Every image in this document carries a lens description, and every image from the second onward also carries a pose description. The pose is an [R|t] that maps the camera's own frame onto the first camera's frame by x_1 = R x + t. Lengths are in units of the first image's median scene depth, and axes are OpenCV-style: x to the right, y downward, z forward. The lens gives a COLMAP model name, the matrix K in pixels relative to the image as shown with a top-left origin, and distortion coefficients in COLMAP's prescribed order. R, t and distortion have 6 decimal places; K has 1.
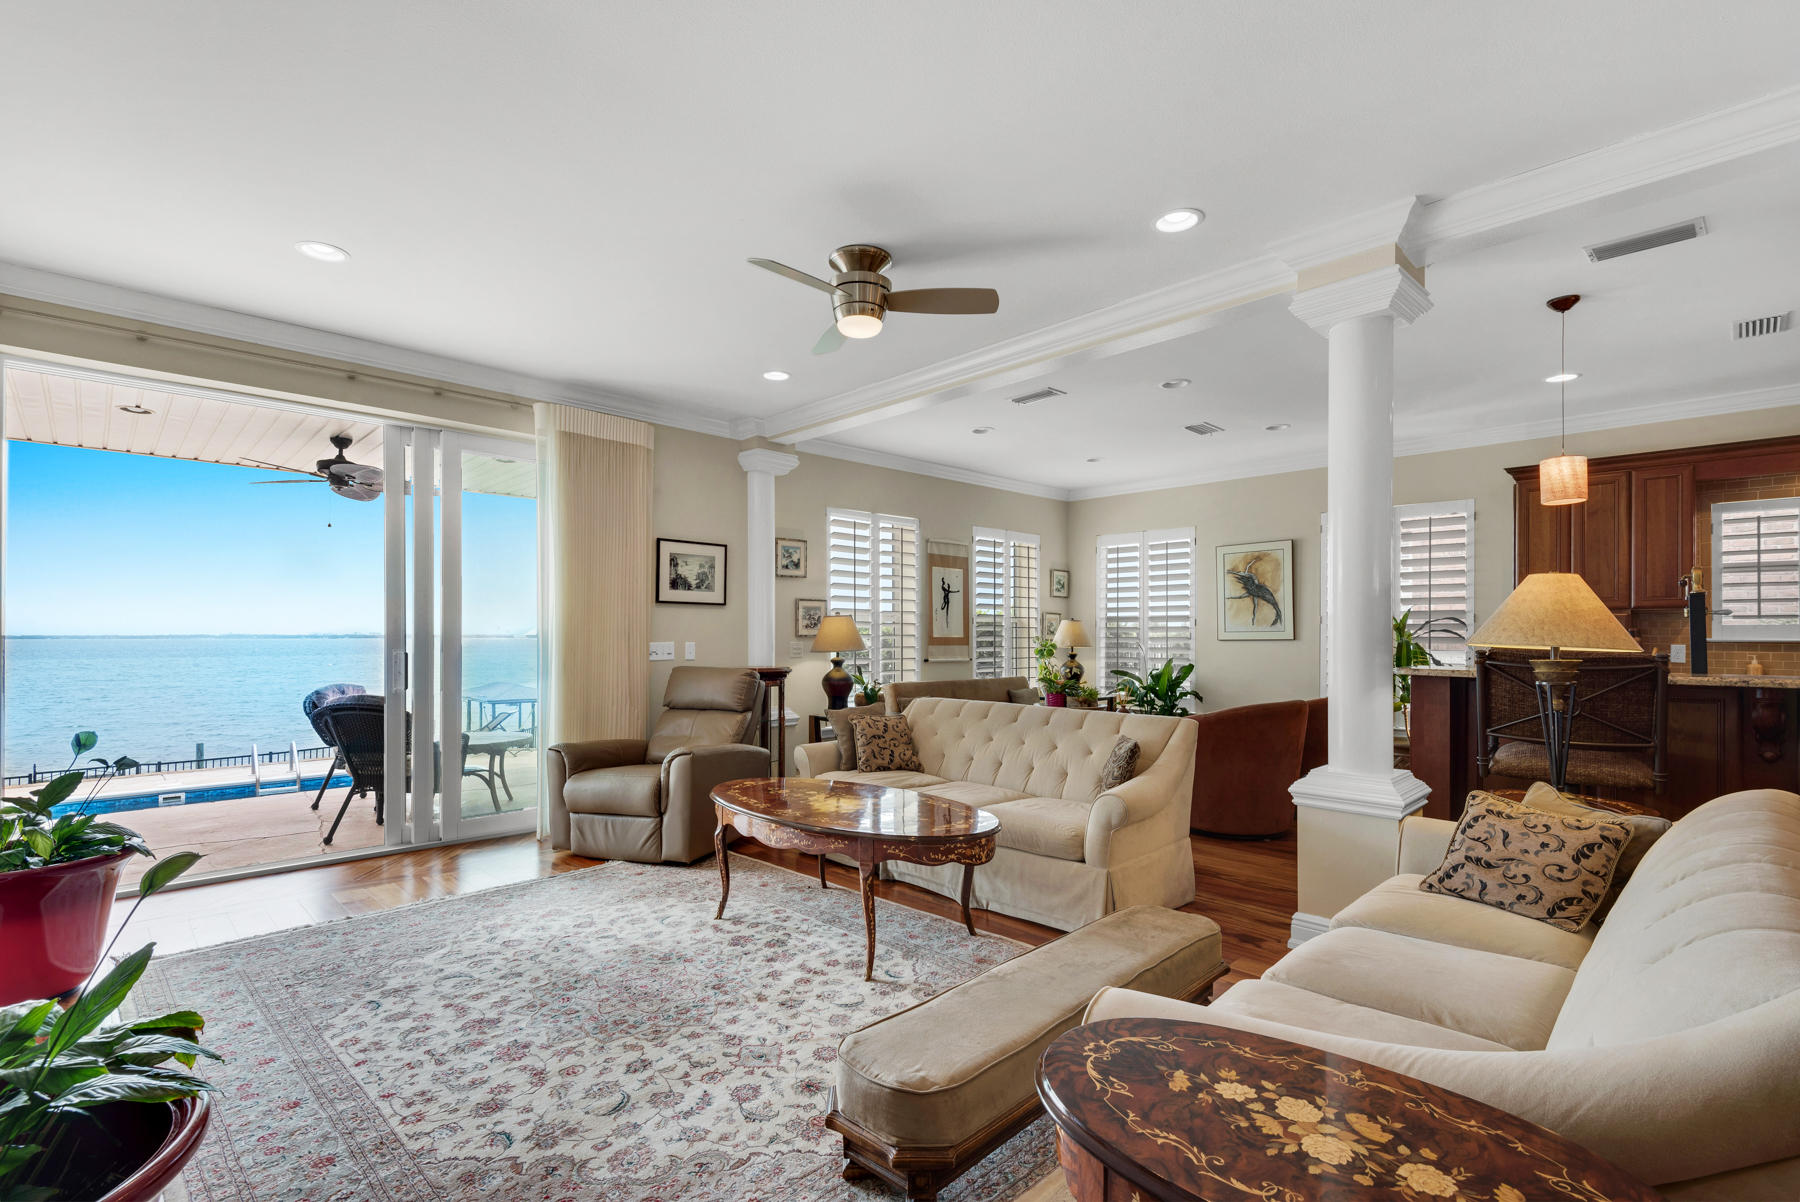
lens RADIAL K [[830.7, 0, 898.2], [0, 830.7, 612.9], [0, 0, 1]] dist [0.037397, -0.025391]
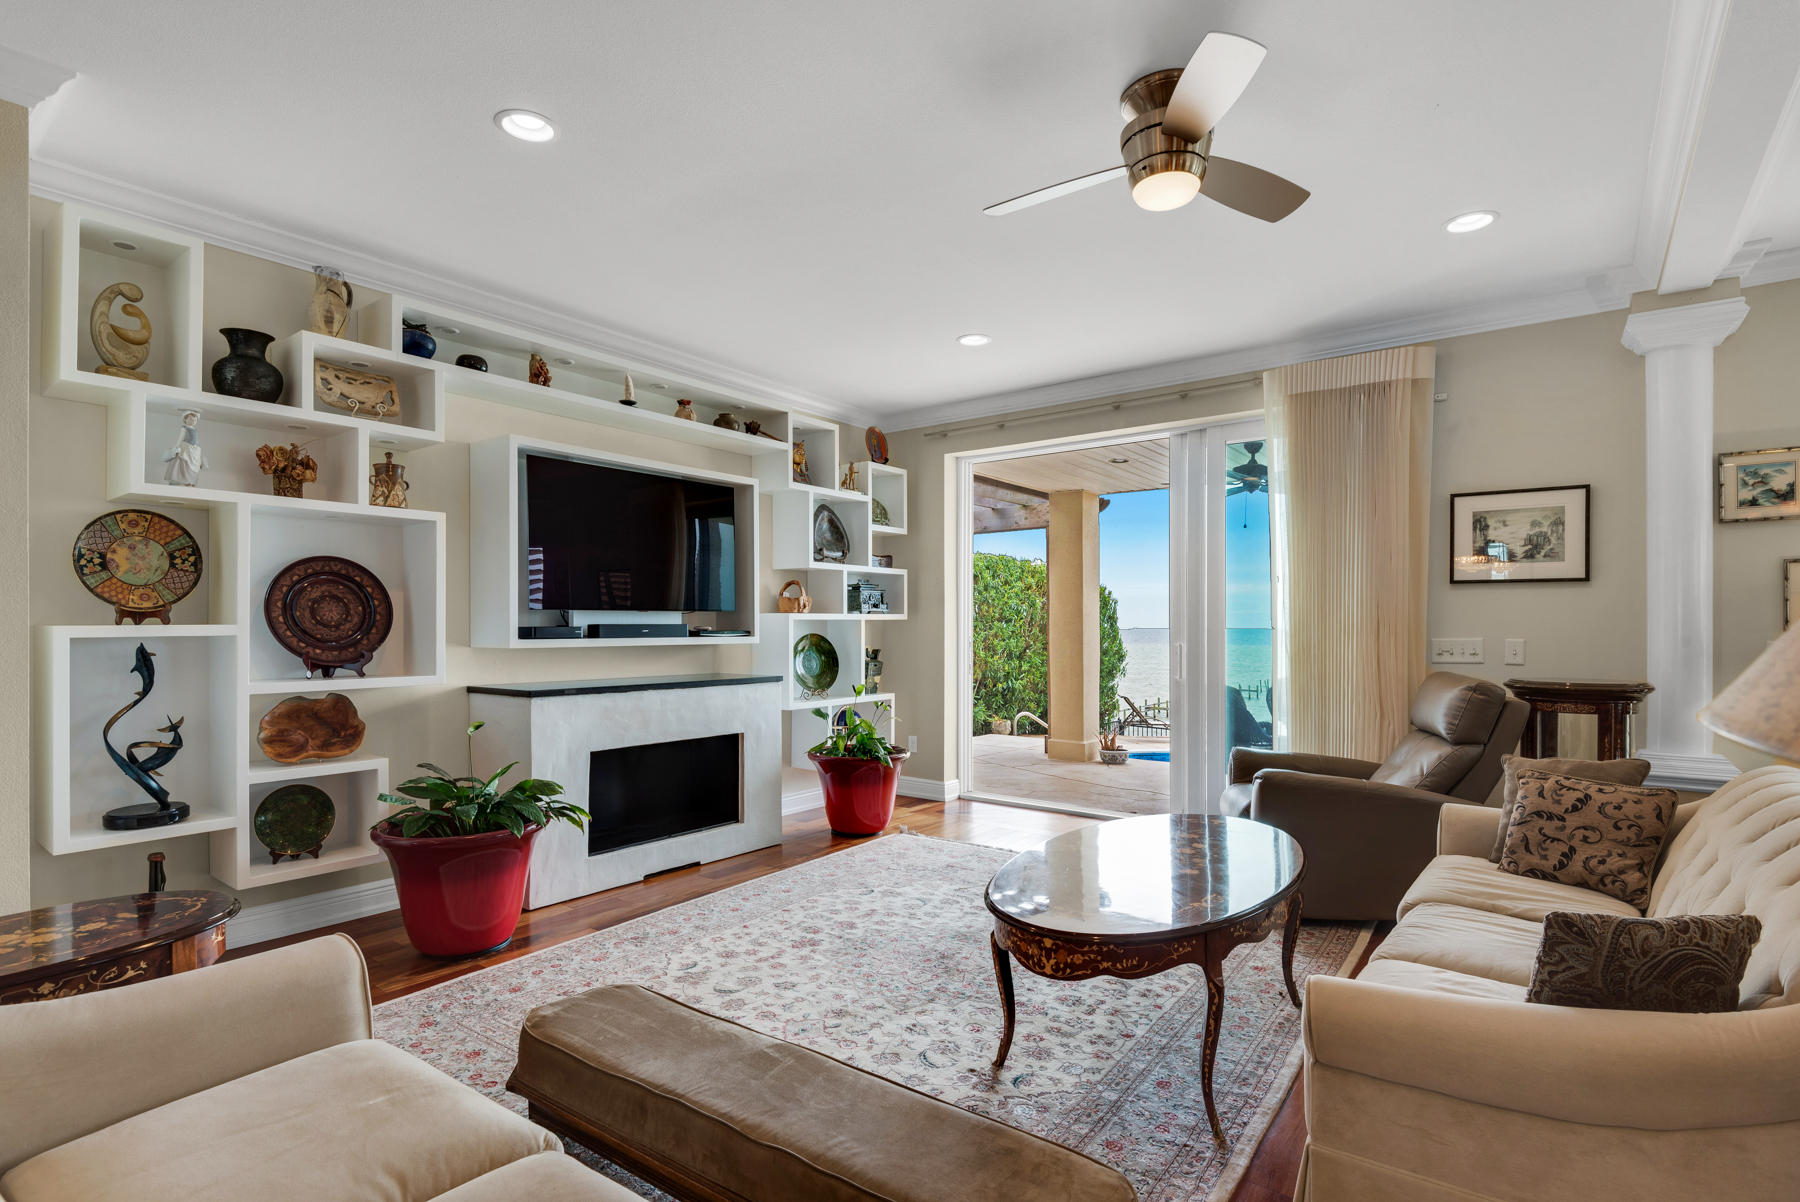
lens RADIAL K [[880.5, 0, 897.5], [0, 880.5, 624.2], [0, 0, 1]] dist [0.031027, -0.024399]
pose [[0.145579, -0.003361, -0.989341, 0.389655], [0.026706, 0.999643, 0.000534, 0.009385], [0.988986, -0.026499, 0.145617, 0.395028]]
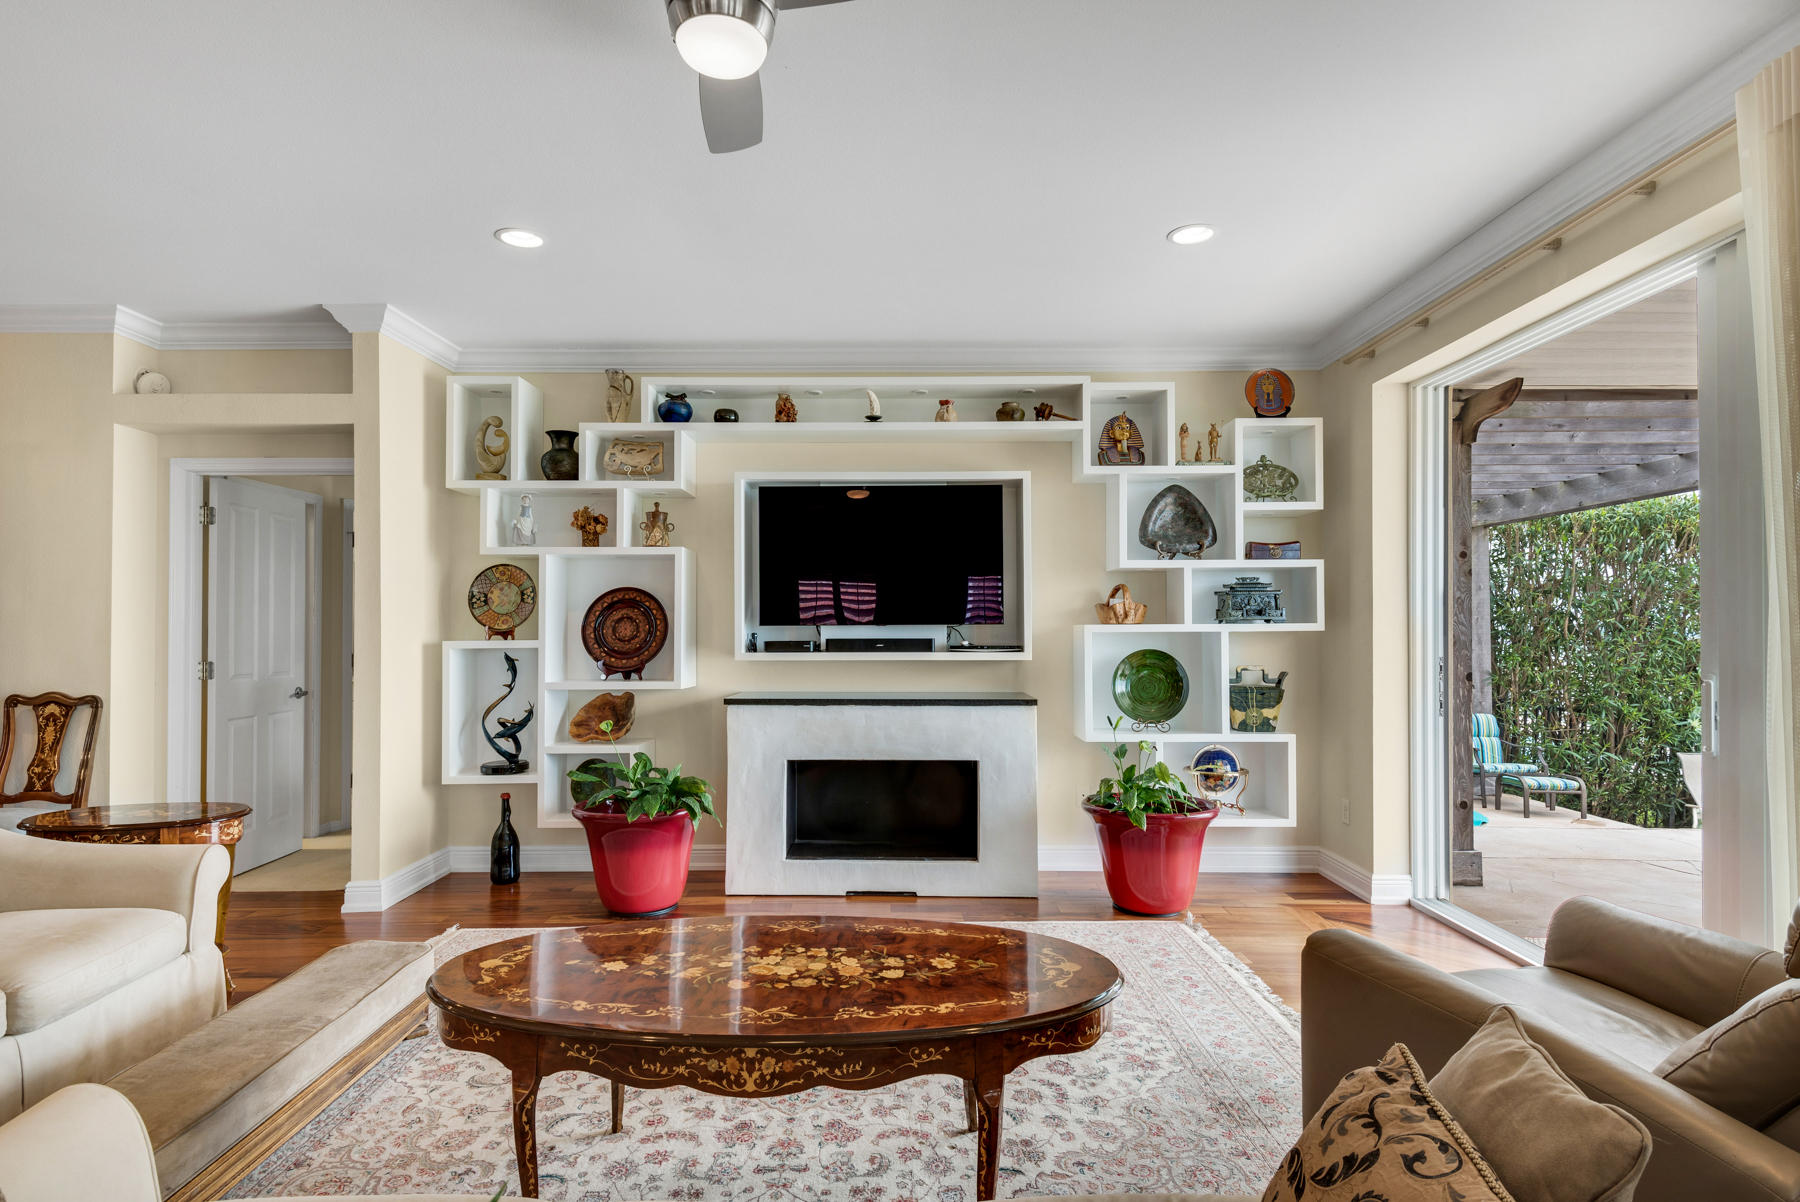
lens RADIAL K [[955.8, 0, 897.3], [0, 955.8, 624.0], [0, 0, 1]] dist [0.039526, -0.026060]
pose [[-0.702798, -0.005658, -0.711367, 0.173374], [0.019183, 0.999454, -0.026901, 0.013376], [0.711131, -0.032552, -0.702306, 0.875544]]
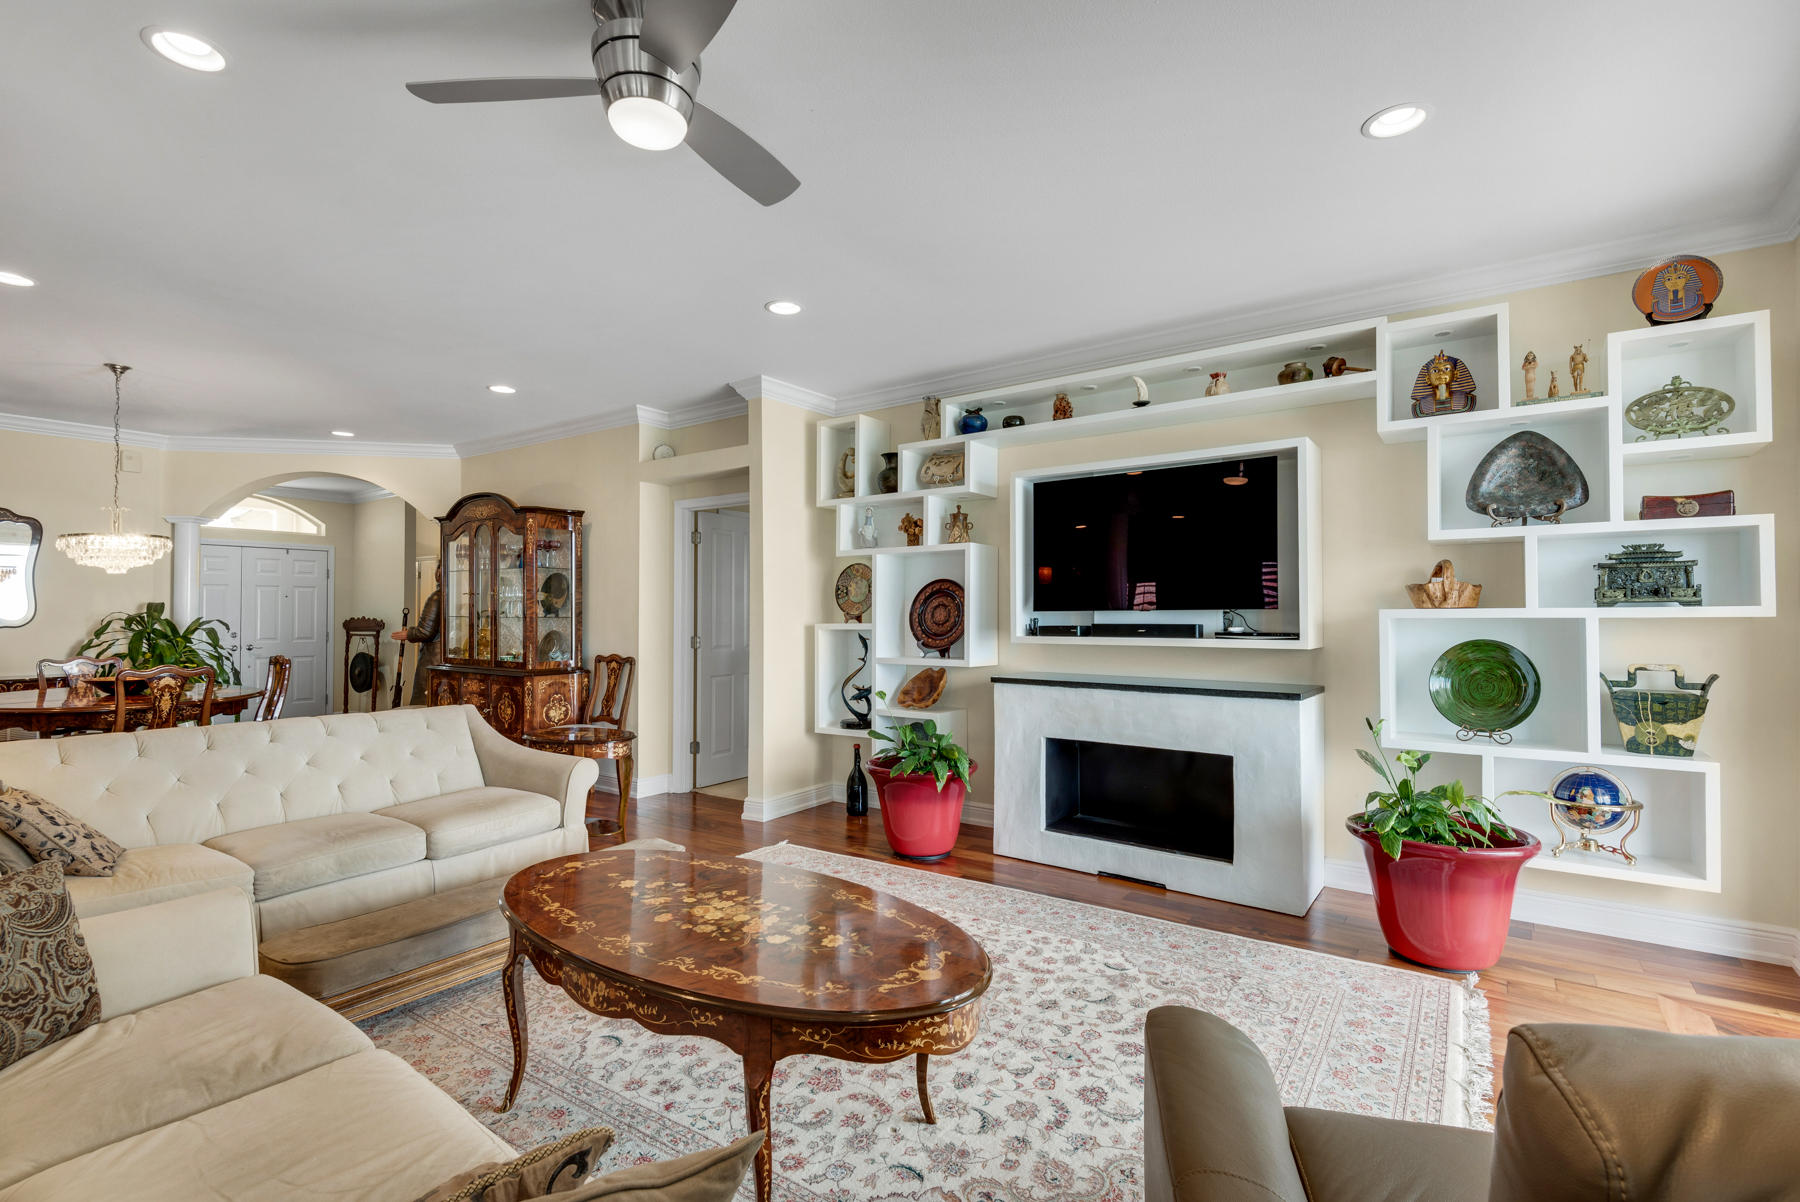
lens RADIAL K [[830.7, 0, 898.2], [0, 830.7, 612.9], [0, 0, 1]] dist [0.037397, -0.025391]
pose [[-0.984782, -0.003134, -0.173765, -0.069602], [0.002438, 0.999490, -0.031844, 0.016142], [0.173776, -0.031783, -0.984272, 0.954724]]
